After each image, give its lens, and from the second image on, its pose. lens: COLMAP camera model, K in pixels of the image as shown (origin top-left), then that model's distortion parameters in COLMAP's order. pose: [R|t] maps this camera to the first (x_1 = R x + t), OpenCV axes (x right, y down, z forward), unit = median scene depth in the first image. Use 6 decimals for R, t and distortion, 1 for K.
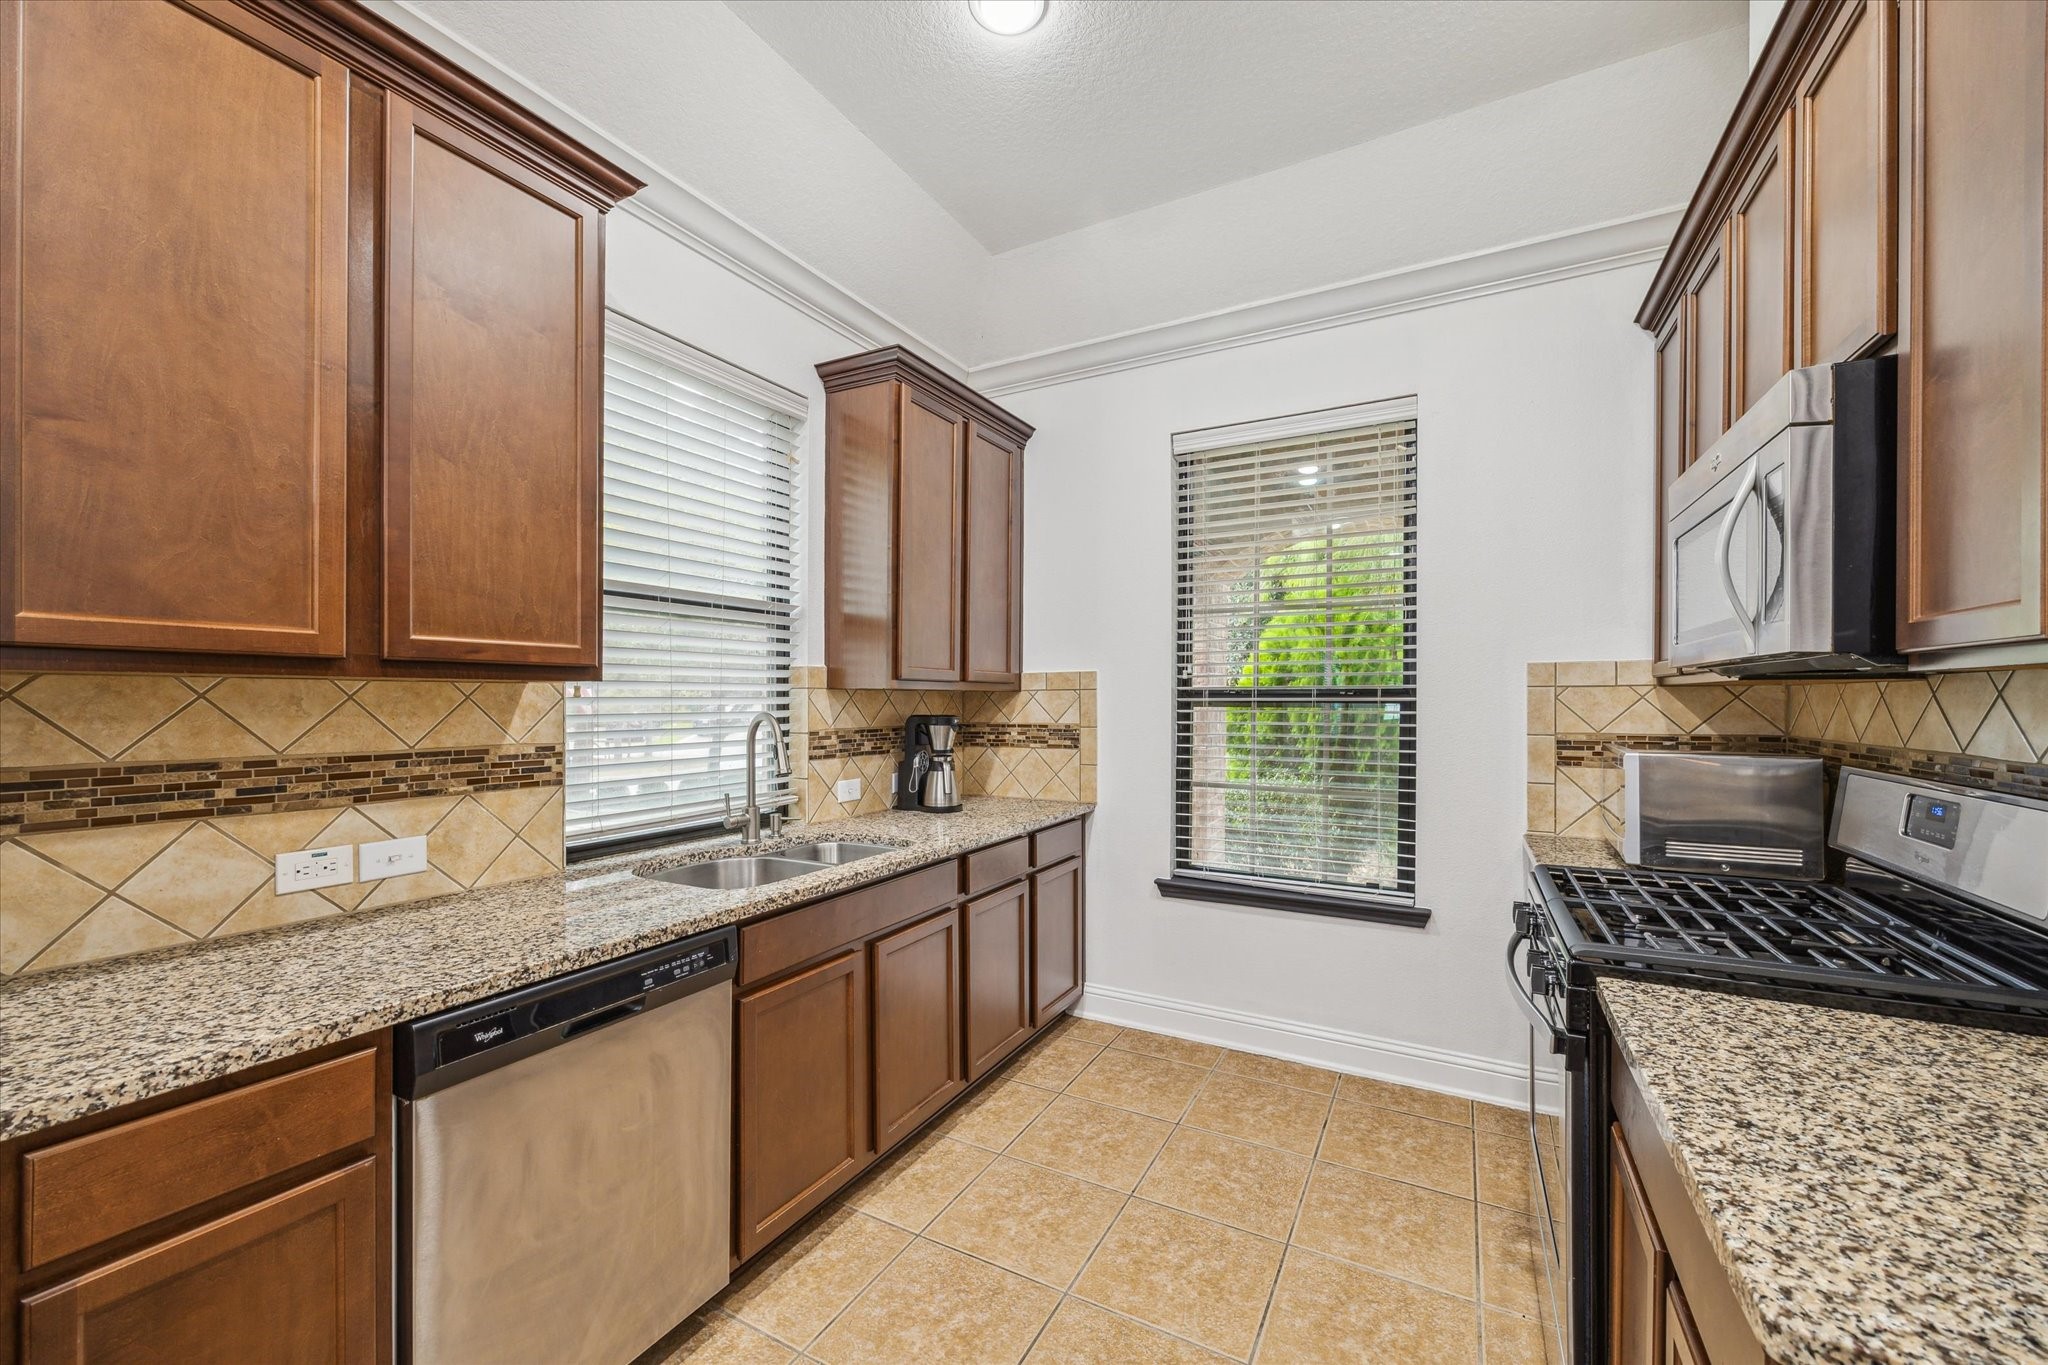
lens RADIAL K [[797.6, 0, 1025.4], [0, 797.6, 706.0], [0, 0, 1]] dist [-0.001144, -0.000223]
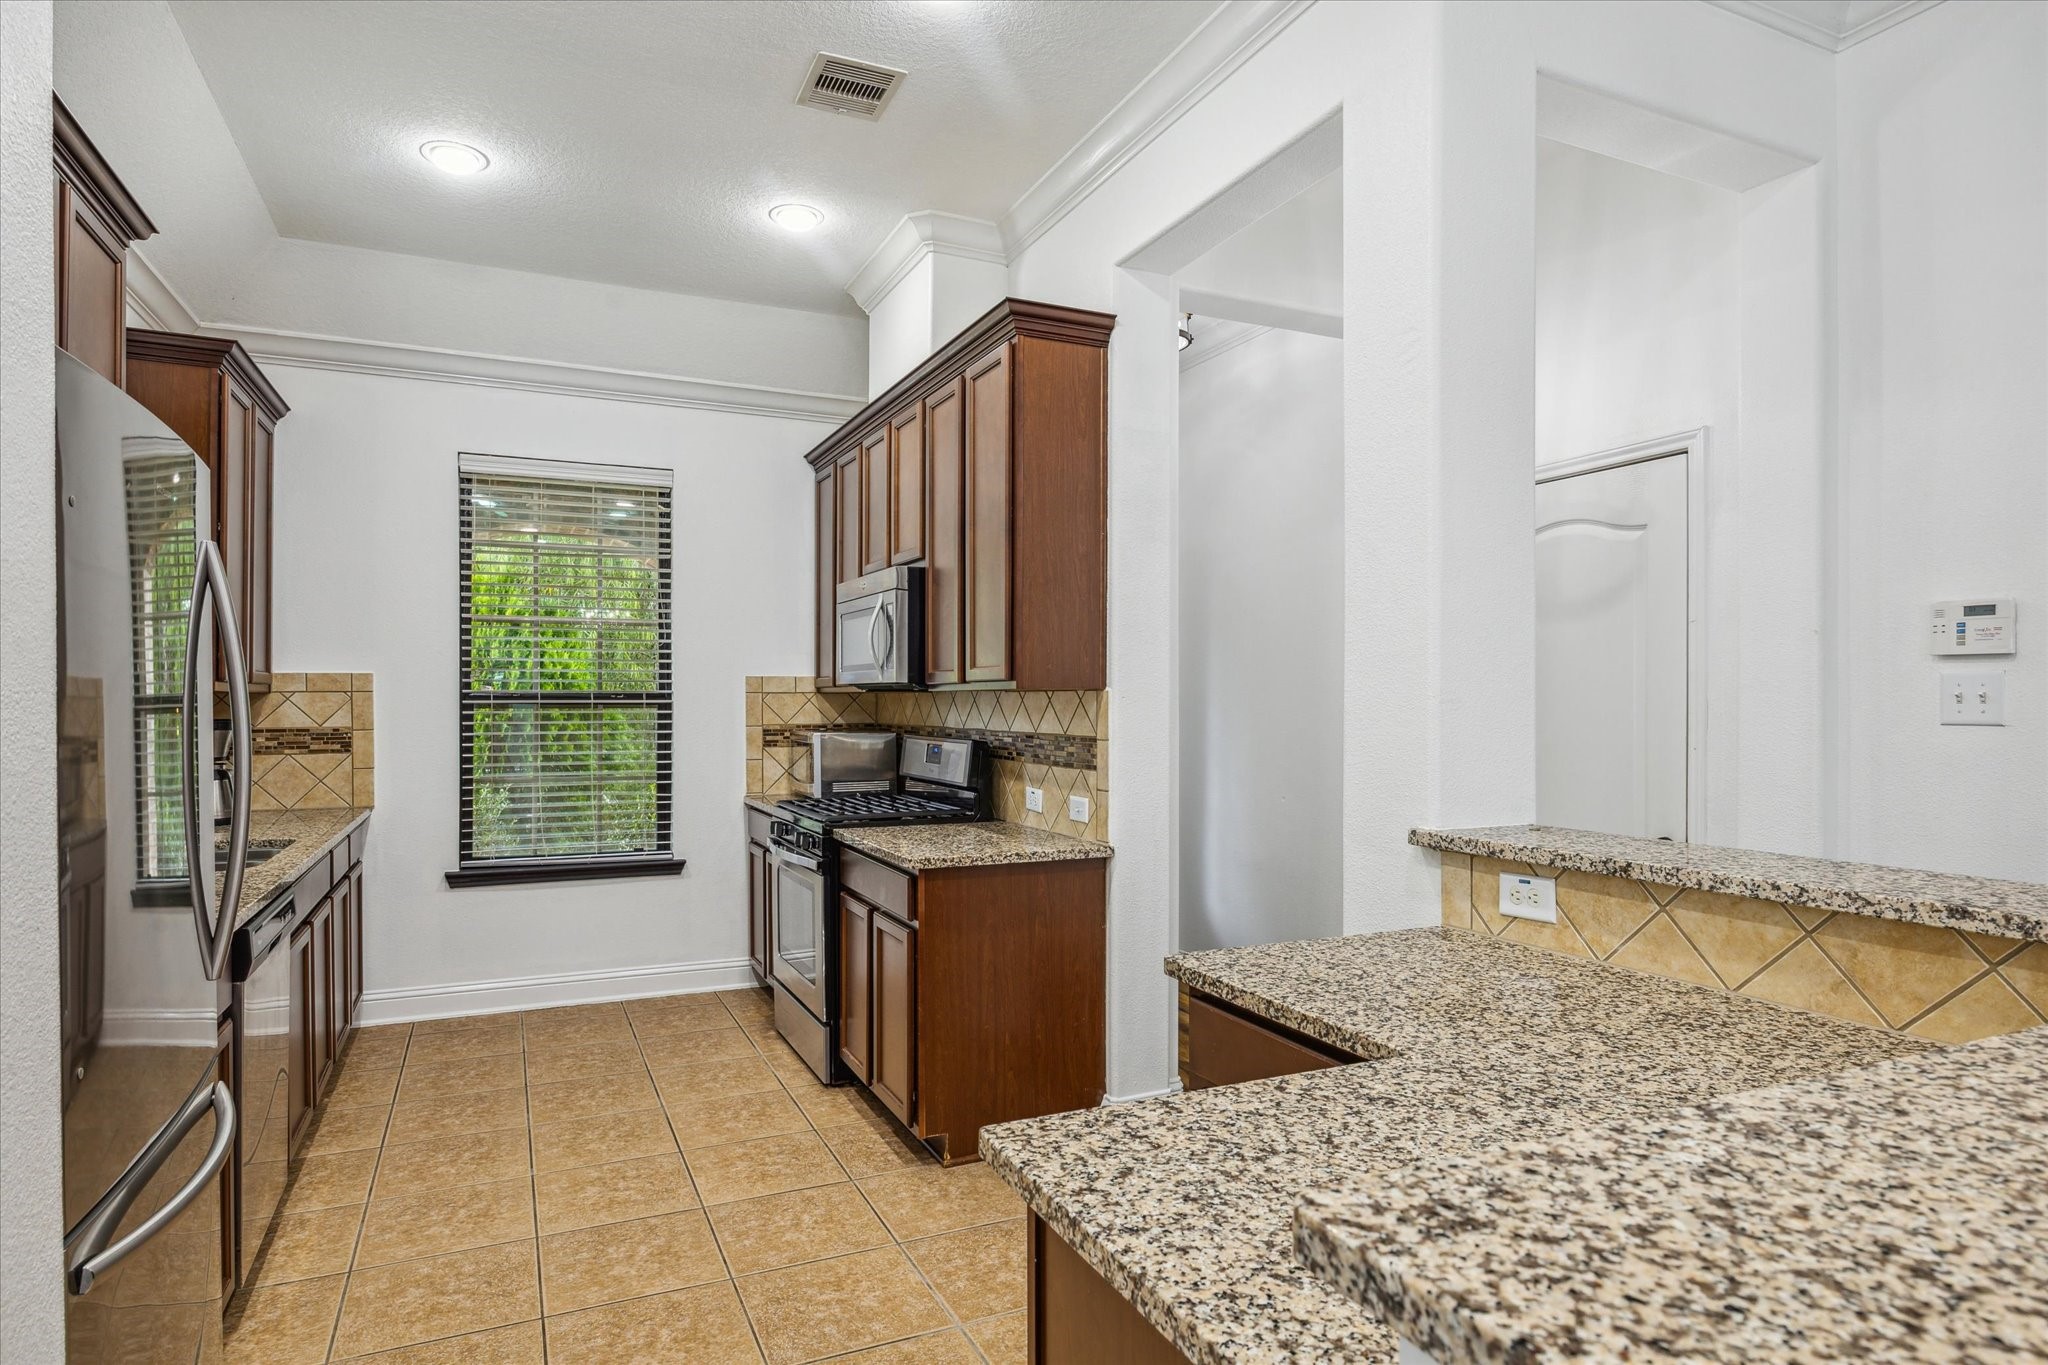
lens RADIAL K [[1119.9, 0, 1018.1], [0, 1119.9, 691.9], [0, 0, 1]] dist [-0.000054, -0.001042]
pose [[0.596690, 0.005438, 0.802454, -0.651973], [0.005292, 0.999929, -0.010711, -0.001617], [-0.802455, 0.010638, 0.596618, -0.559777]]
